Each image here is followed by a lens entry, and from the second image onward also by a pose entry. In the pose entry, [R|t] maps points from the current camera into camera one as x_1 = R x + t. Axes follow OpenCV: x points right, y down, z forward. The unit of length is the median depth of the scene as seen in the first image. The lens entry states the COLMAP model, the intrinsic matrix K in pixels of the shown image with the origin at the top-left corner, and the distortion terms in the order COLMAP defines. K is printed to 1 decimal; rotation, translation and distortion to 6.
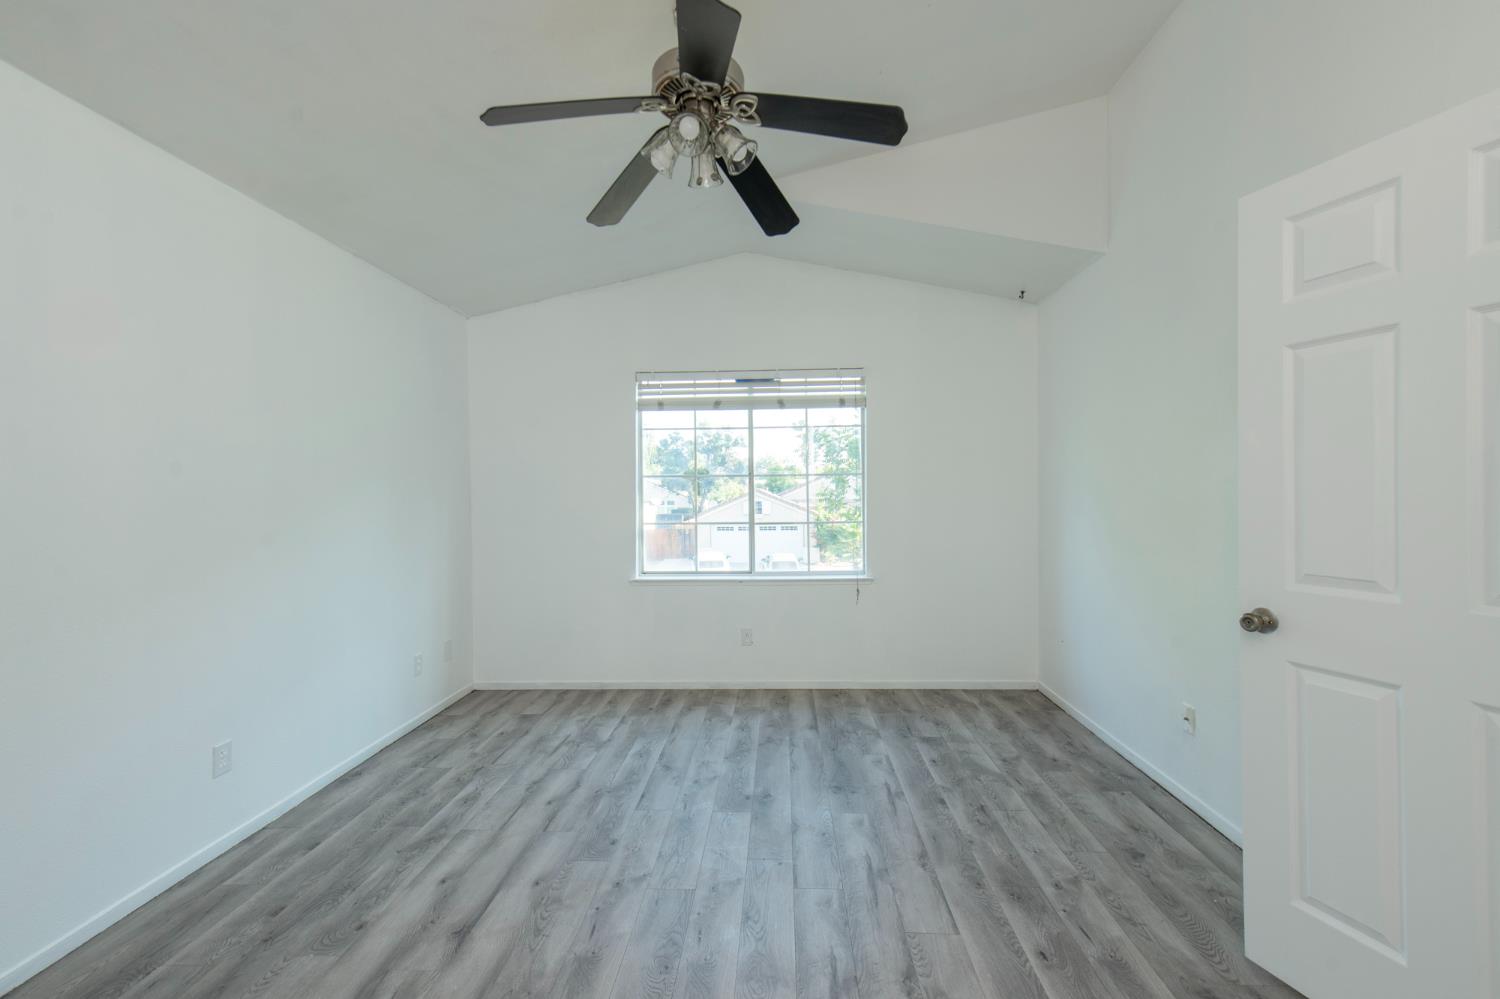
lens RADIAL K [[630.5, 0, 756.6], [0, 630.5, 487.1], [0, 0, 1]] dist [-0.008908, -0.000942]
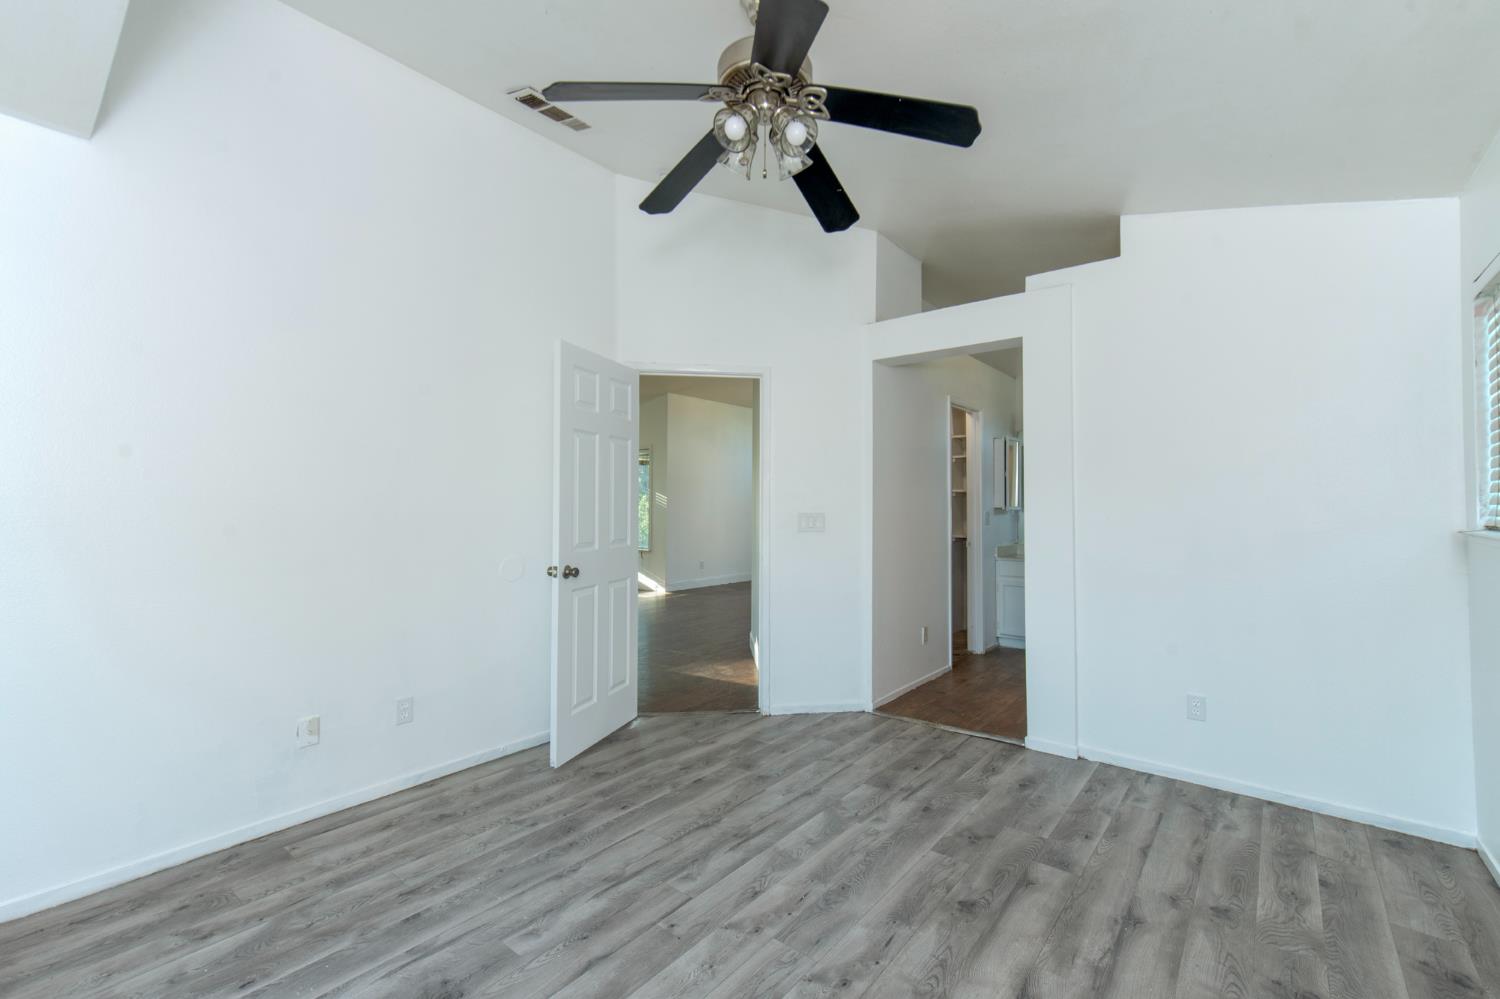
lens RADIAL K [[630.5, 0, 756.6], [0, 630.5, 487.1], [0, 0, 1]] dist [-0.008908, -0.000942]
pose [[-0.795712, 0.024935, 0.605161, -0.647281], [0.004082, 0.999350, -0.035810, 0.014954], [-0.605661, -0.026025, -0.795297, 1.754830]]
